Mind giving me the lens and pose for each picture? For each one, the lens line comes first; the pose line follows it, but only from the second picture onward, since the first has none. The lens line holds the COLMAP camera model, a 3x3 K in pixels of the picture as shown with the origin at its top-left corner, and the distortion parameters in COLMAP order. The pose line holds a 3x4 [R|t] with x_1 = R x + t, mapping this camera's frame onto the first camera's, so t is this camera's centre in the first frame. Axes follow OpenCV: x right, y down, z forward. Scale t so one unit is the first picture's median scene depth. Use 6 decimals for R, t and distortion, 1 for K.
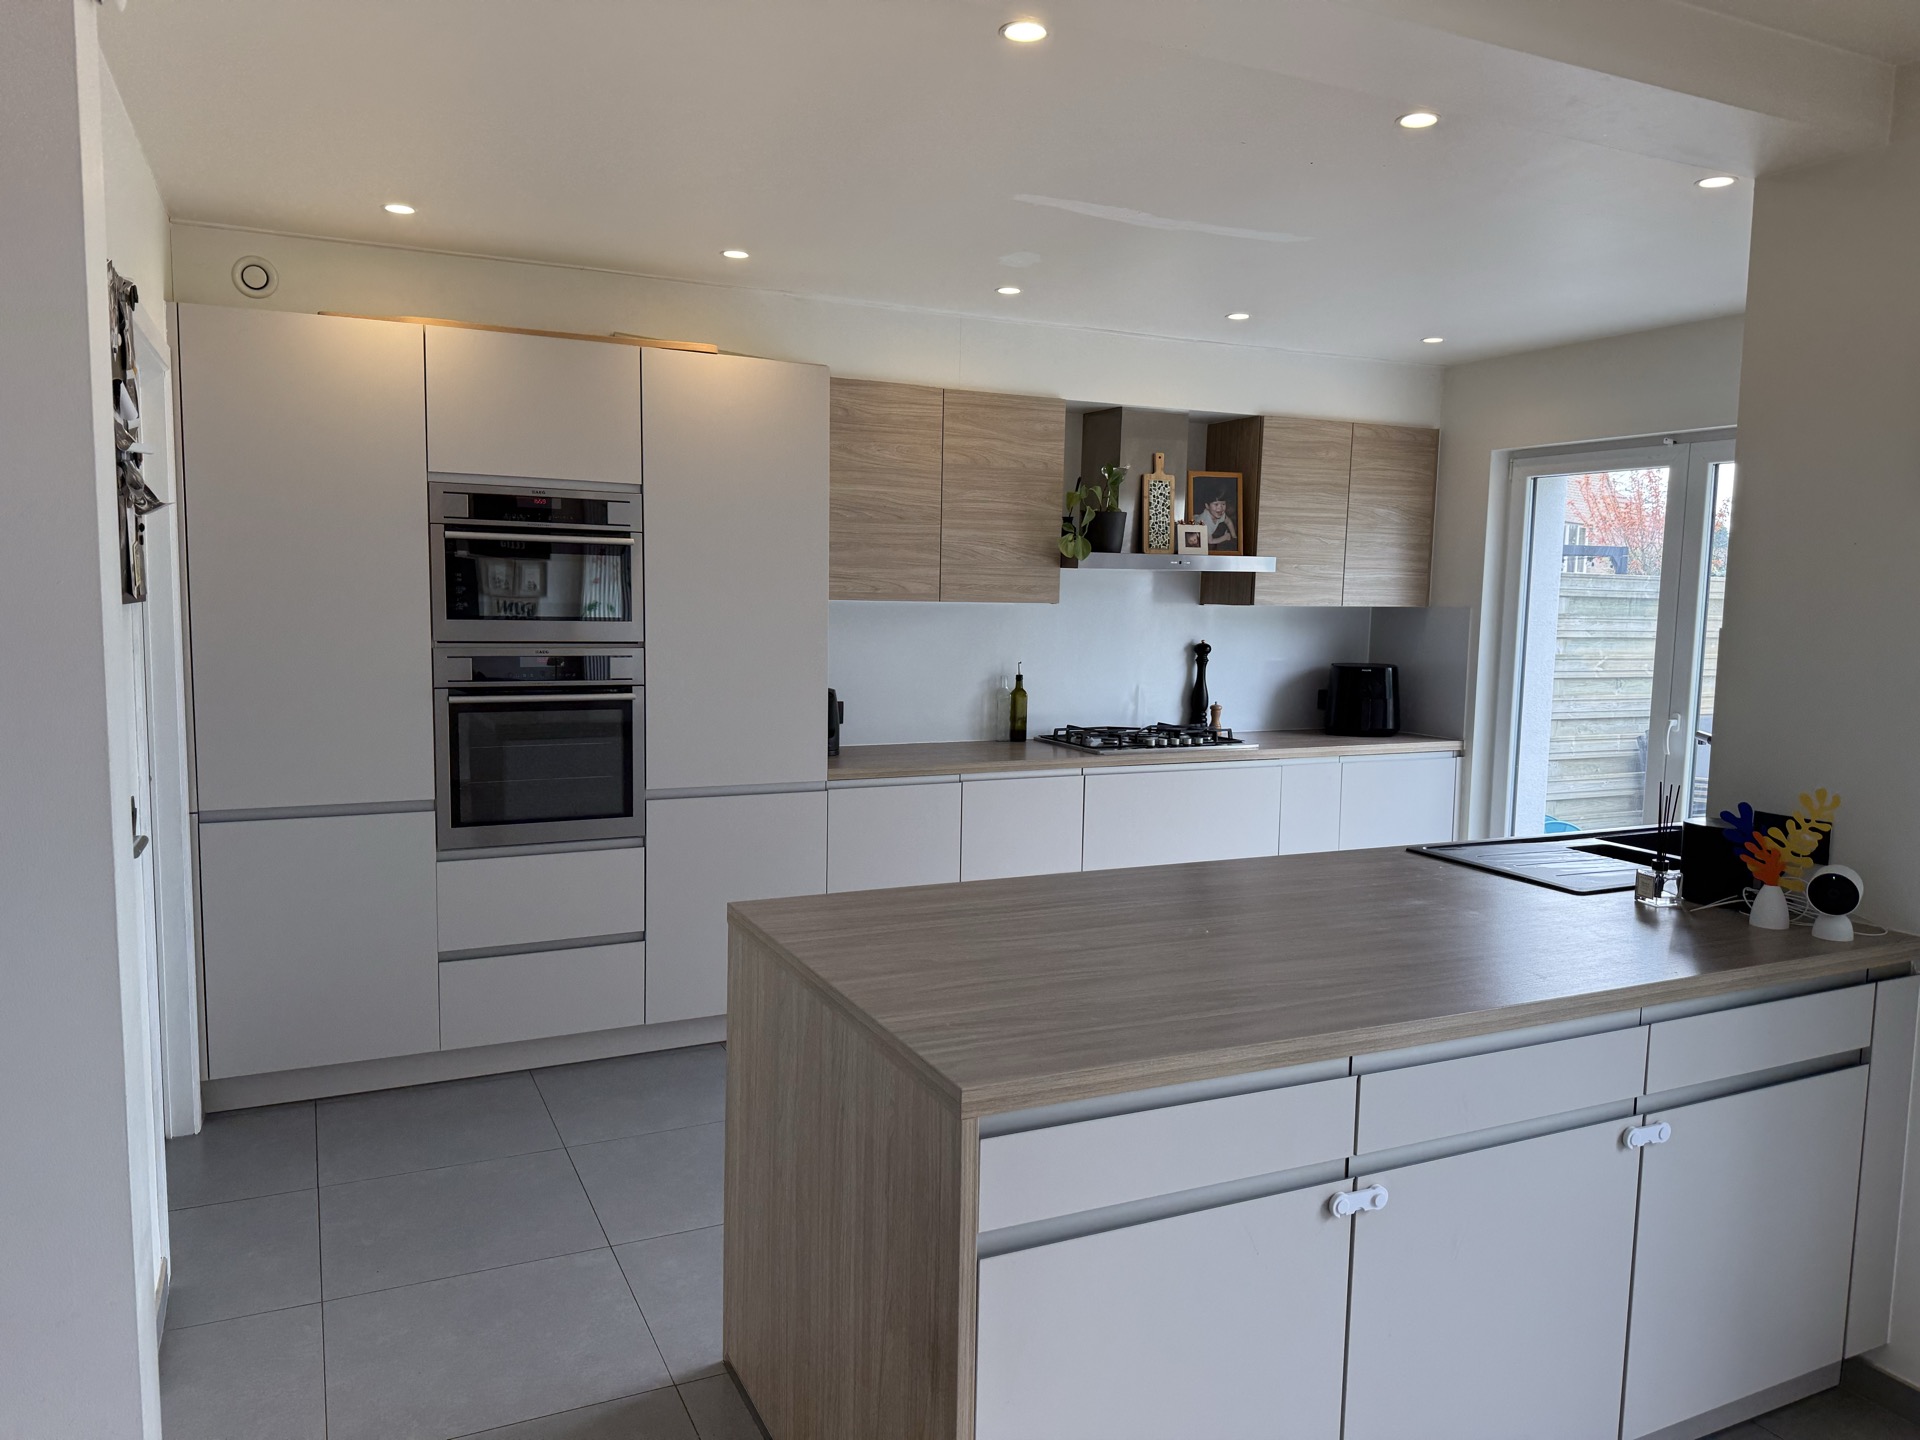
lens RADIAL K [[1386.2, 0, 920.4], [0, 1386.2, 726.2], [0, 0, 1]] dist [0.028611, -0.030469]
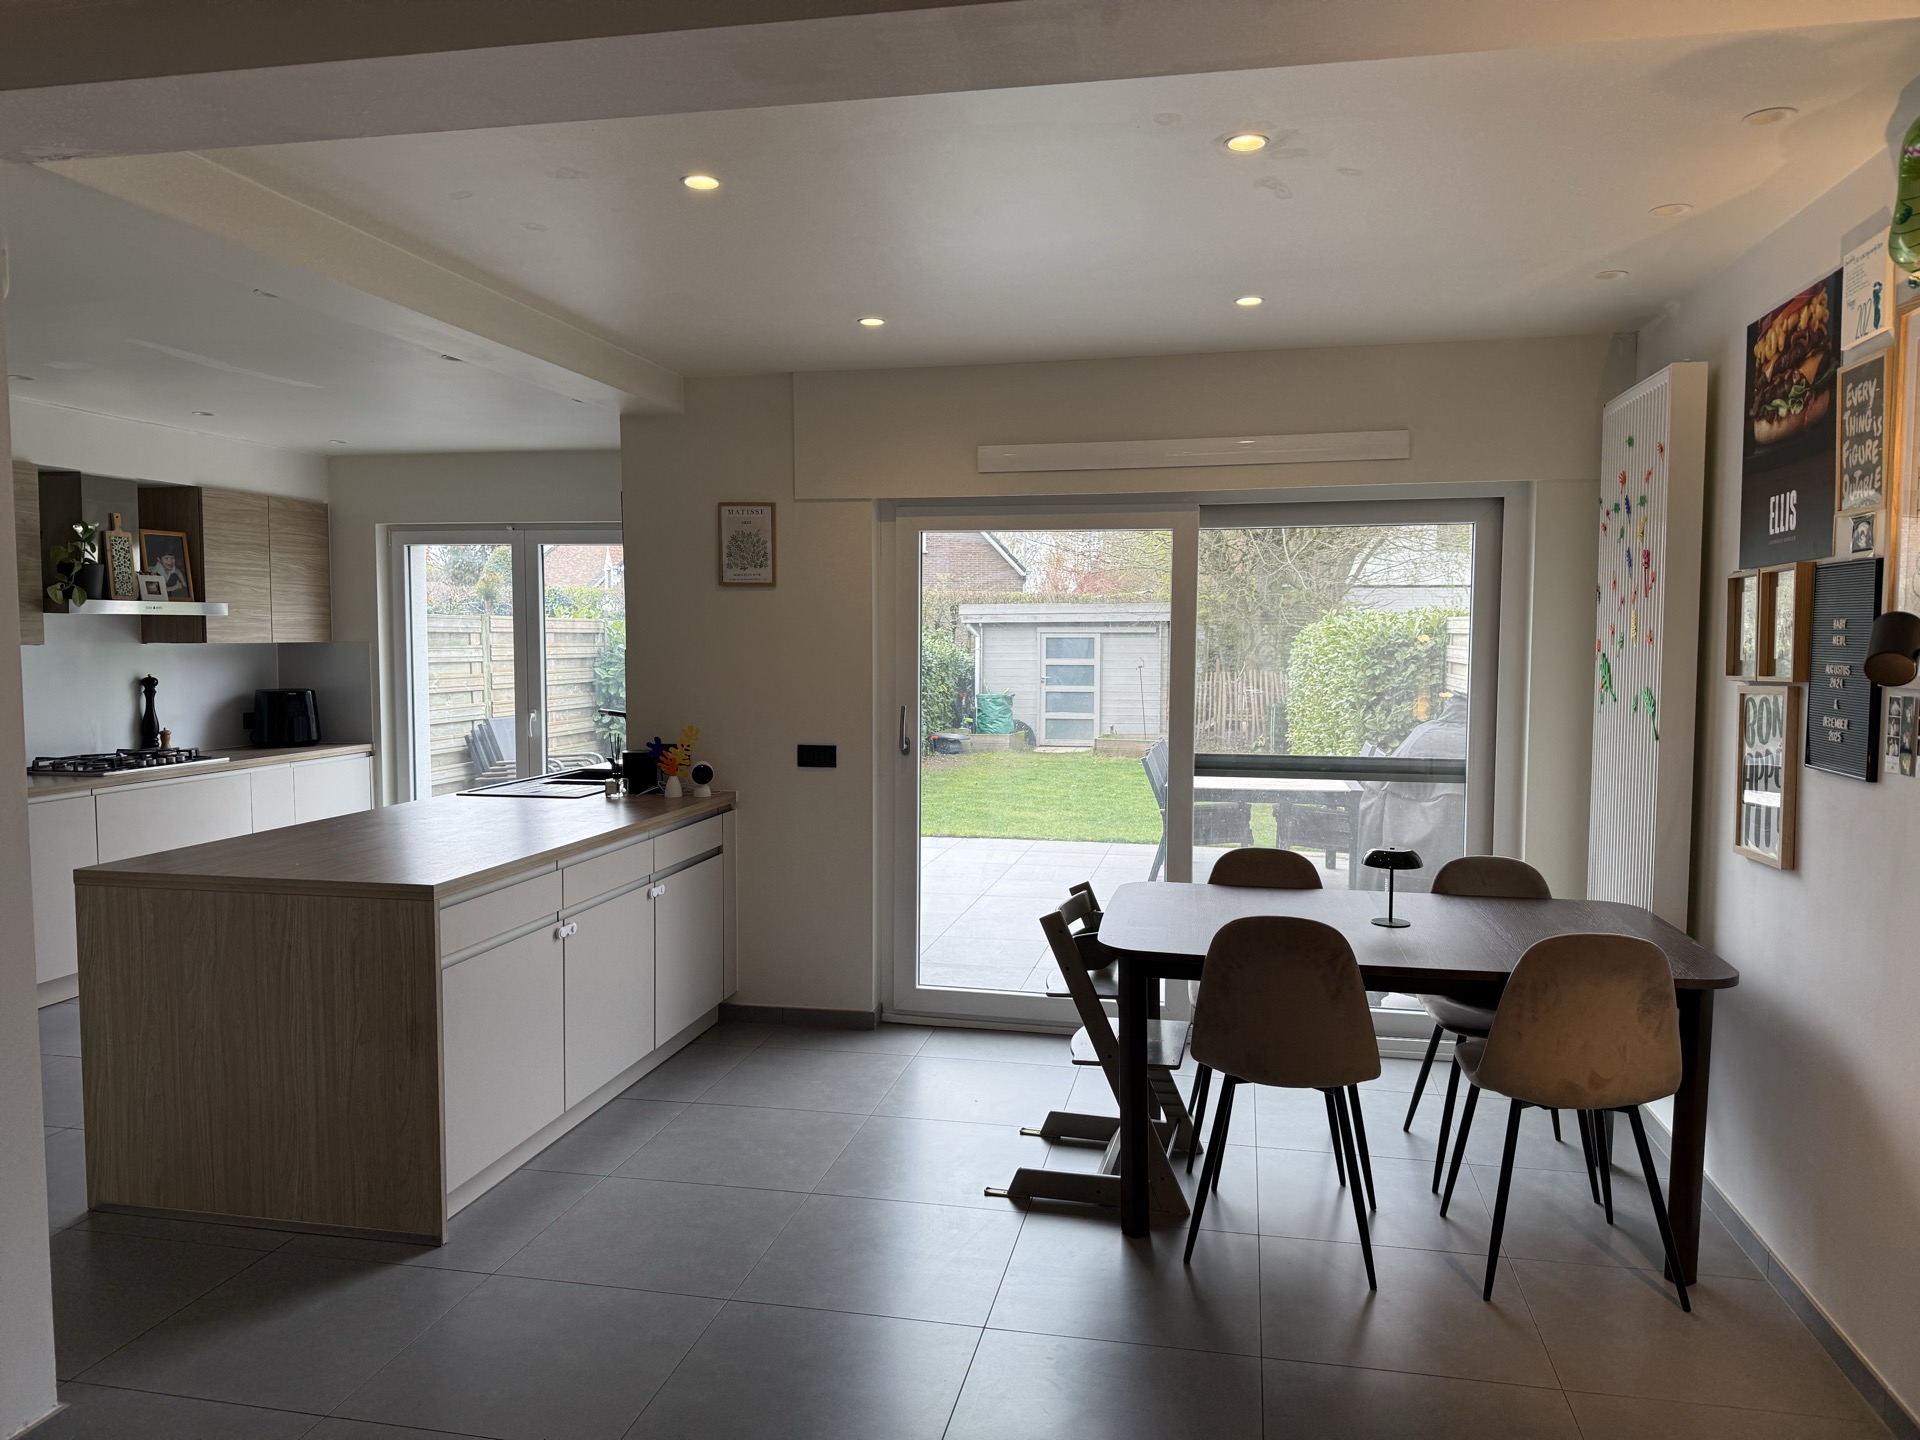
lens RADIAL K [[1386.2, 0, 937.4], [0, 1386.2, 684.8], [0, 0, 1]] dist [0.028611, -0.030469]
pose [[0.626696, -0.044024, 0.778019, -0.301665], [0.085171, 0.996291, -0.012231, 0.017145], [-0.774595, 0.073930, 0.628122, -0.241277]]
